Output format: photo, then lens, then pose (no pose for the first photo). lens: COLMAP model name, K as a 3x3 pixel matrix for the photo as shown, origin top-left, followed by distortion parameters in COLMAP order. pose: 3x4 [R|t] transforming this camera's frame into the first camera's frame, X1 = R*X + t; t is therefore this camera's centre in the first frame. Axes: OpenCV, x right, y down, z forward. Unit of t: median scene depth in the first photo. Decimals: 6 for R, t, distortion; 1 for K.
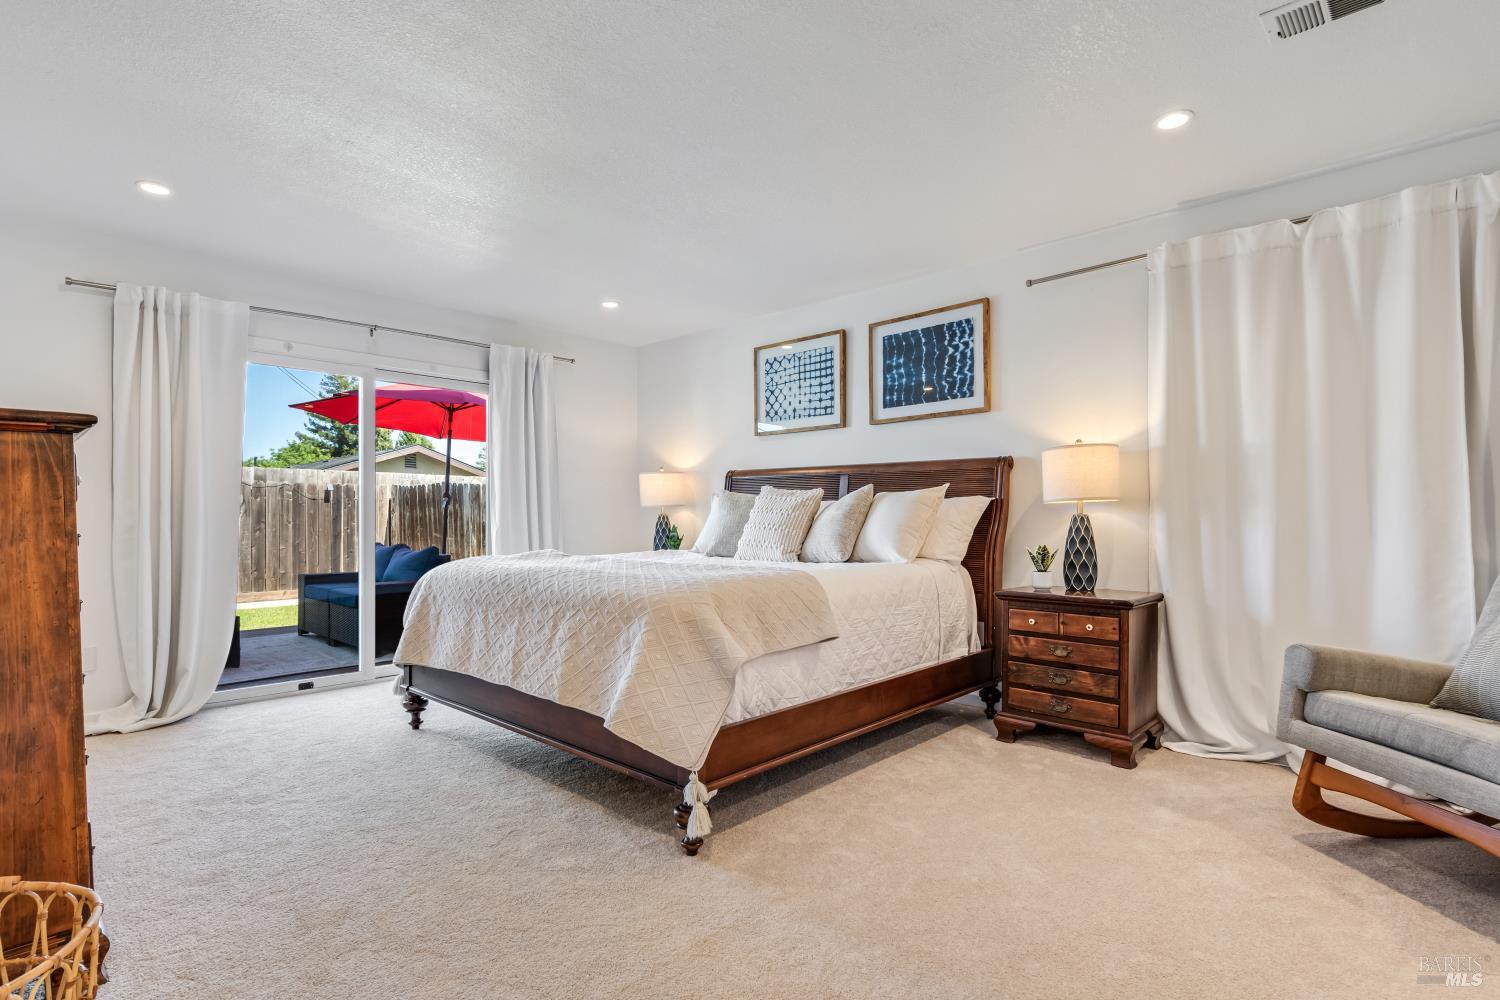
lens RADIAL K [[694.7, 0, 748.1], [0, 694.7, 510.9], [0, 0, 1]] dist [0.000706, 0.001916]
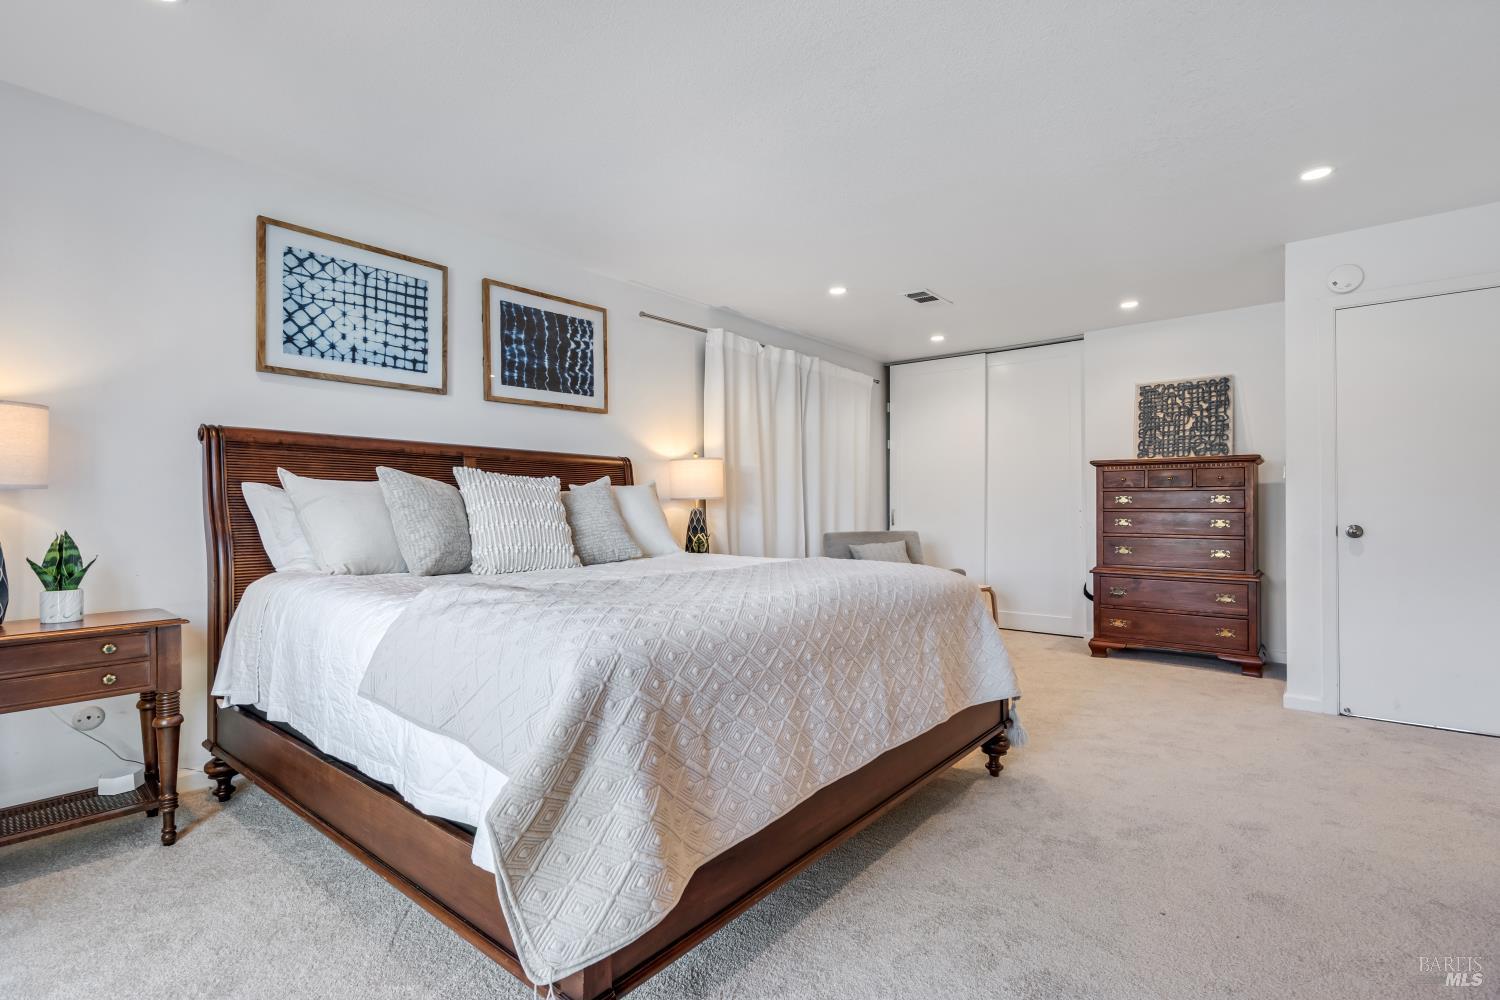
lens RADIAL K [[694.7, 0, 749.2], [0, 694.7, 501.5], [0, 0, 1]] dist [0.000706, 0.001916]
pose [[-0.027362, 0.007242, 0.999599, -0.676678], [-0.008637, 0.999935, -0.007481, 0.000707], [-0.999588, -0.008838, -0.027298, 0.725001]]
